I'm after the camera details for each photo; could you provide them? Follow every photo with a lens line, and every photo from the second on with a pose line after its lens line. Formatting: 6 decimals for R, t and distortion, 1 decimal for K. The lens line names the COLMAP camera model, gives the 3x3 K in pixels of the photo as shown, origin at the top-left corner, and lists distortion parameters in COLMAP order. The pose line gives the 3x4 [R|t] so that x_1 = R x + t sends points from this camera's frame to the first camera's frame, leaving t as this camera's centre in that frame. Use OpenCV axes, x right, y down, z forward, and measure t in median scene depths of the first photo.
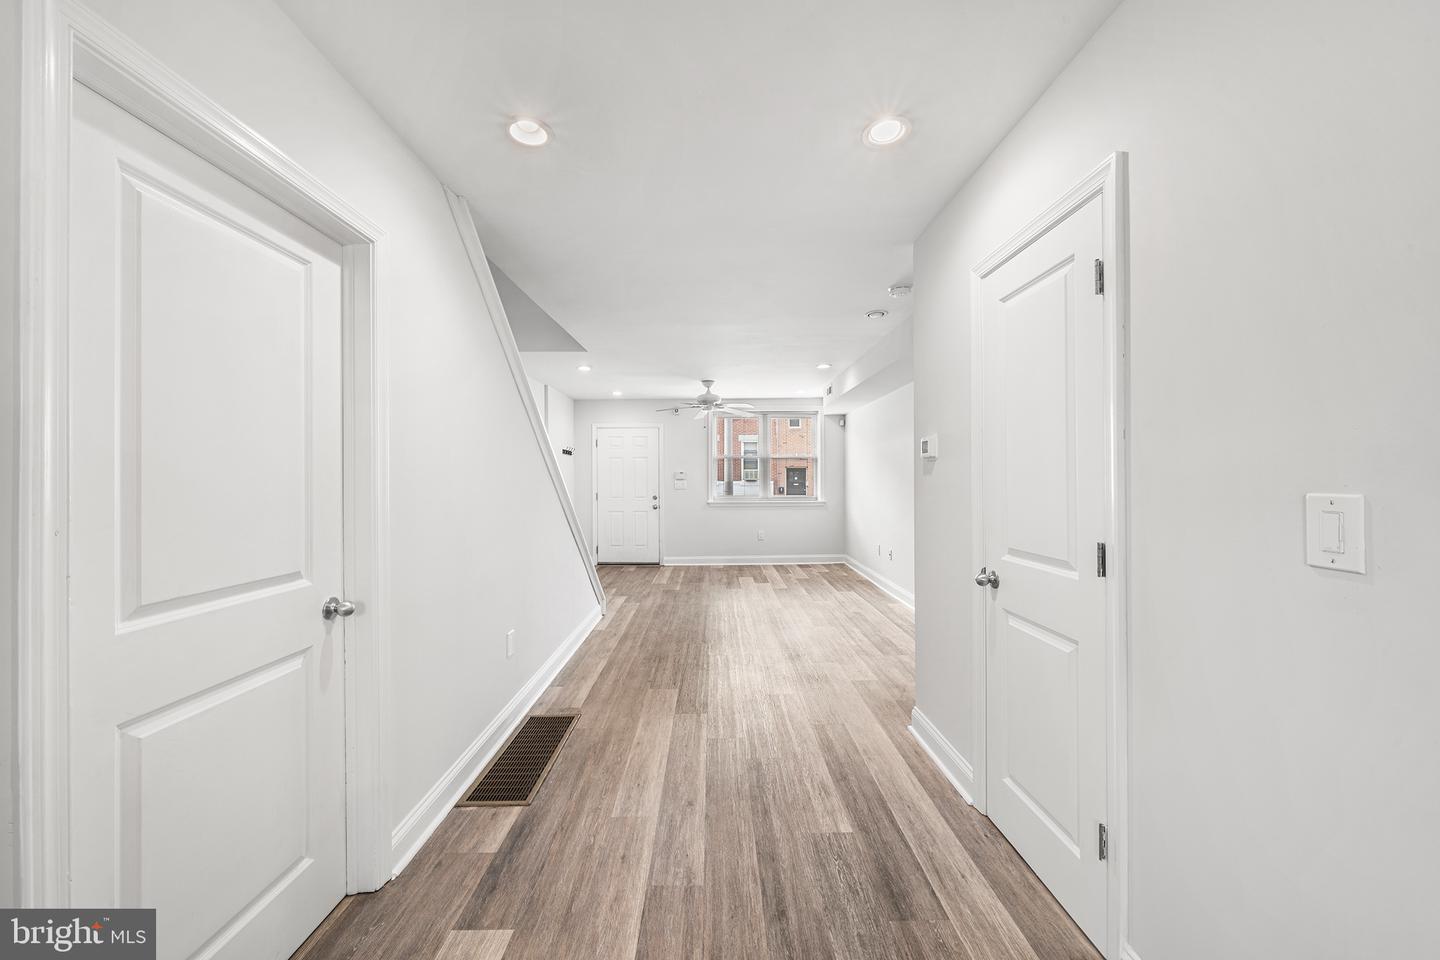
lens RADIAL K [[526.0, 0, 719.6], [0, 526.0, 477.5], [0, 0, 1]] dist [-0.001126, -0.000128]
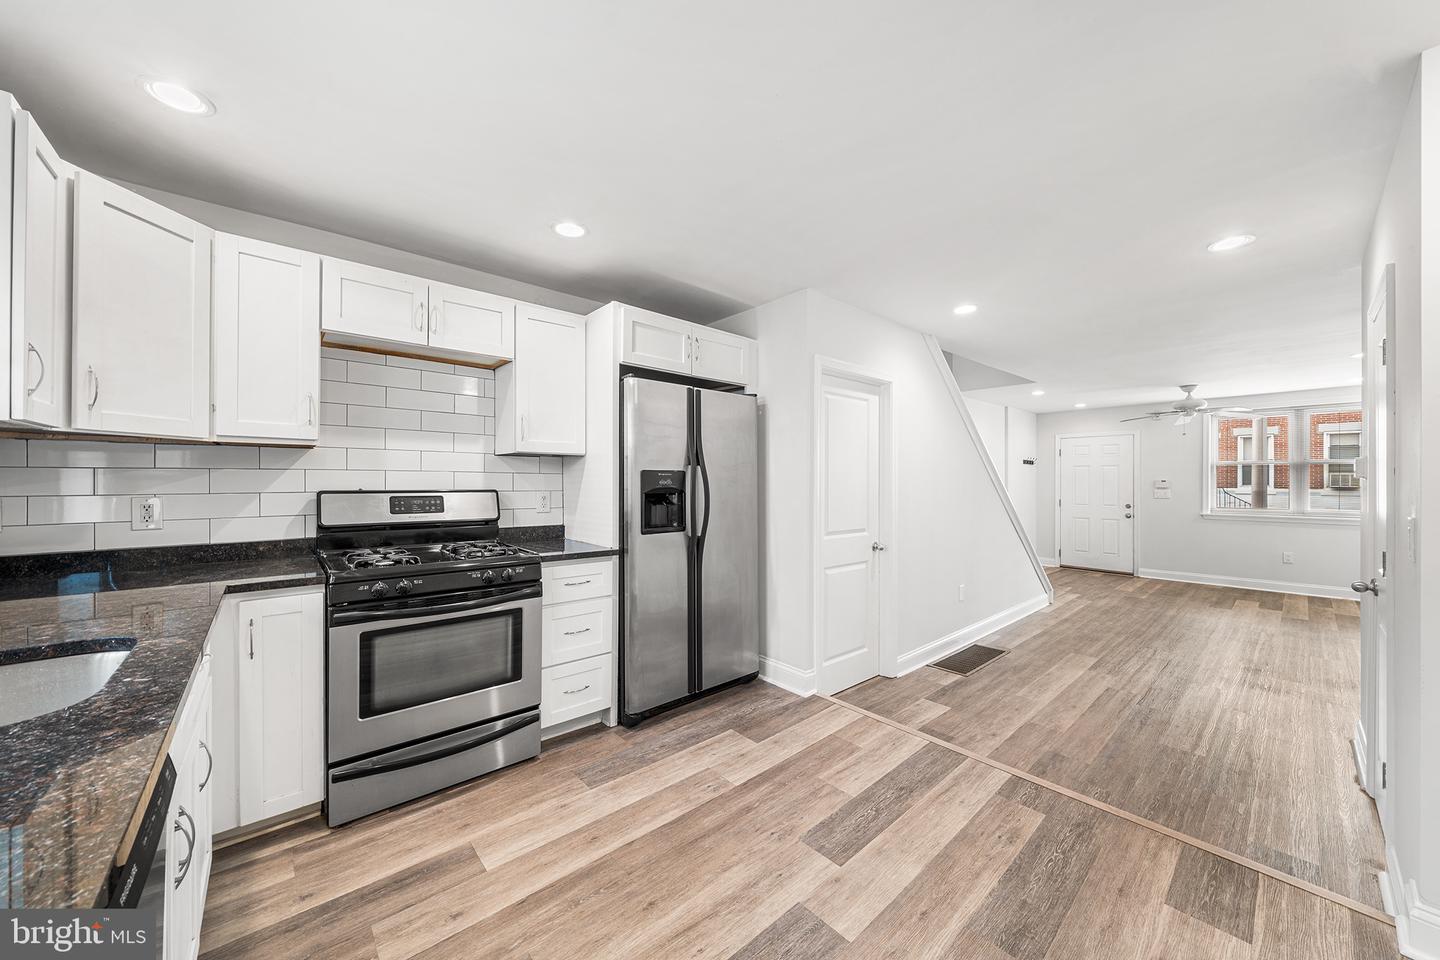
lens RADIAL K [[515.4, 0, 720.0], [0, 515.4, 480.0], [0, 0, 1]] dist [-0.001251, -0.000247]
pose [[0.652365, 0.005779, -0.757883, 0.328177], [-0.005510, 0.999981, 0.002882, -0.028186], [0.757885, 0.002296, 0.652384, -0.613417]]
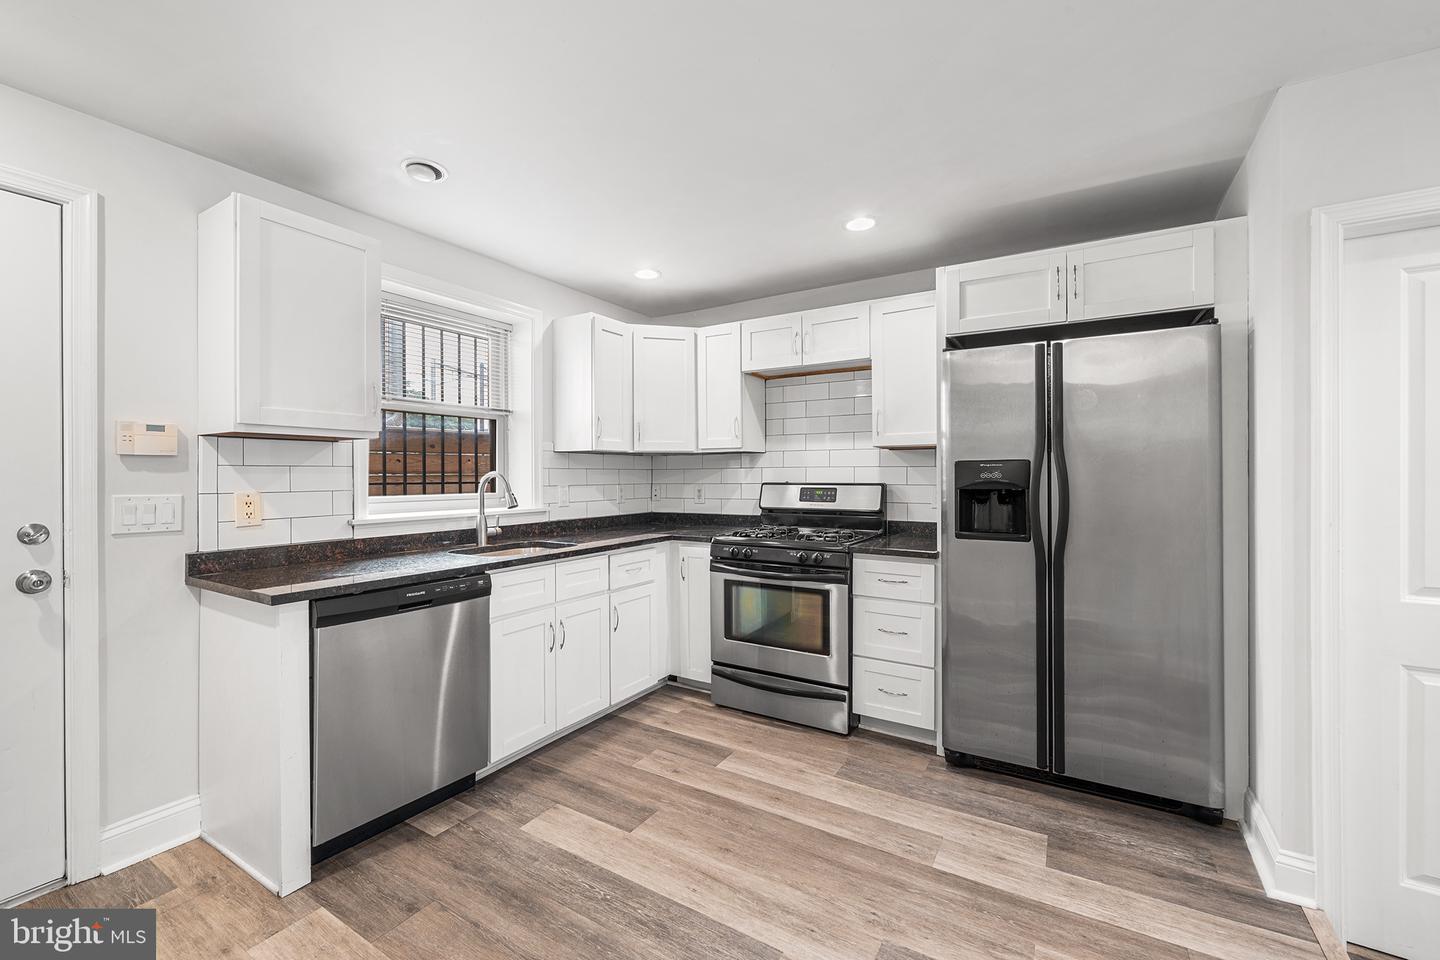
lens RADIAL K [[586.3, 0, 723.1], [0, 586.3, 475.2], [0, 0, 1]] dist [-0.000535, -0.000050]
pose [[-0.527992, 0.005881, -0.849229, 0.473735], [0.007036, 0.999972, 0.002551, -0.025516], [0.849220, -0.004629, -0.528019, 0.107394]]
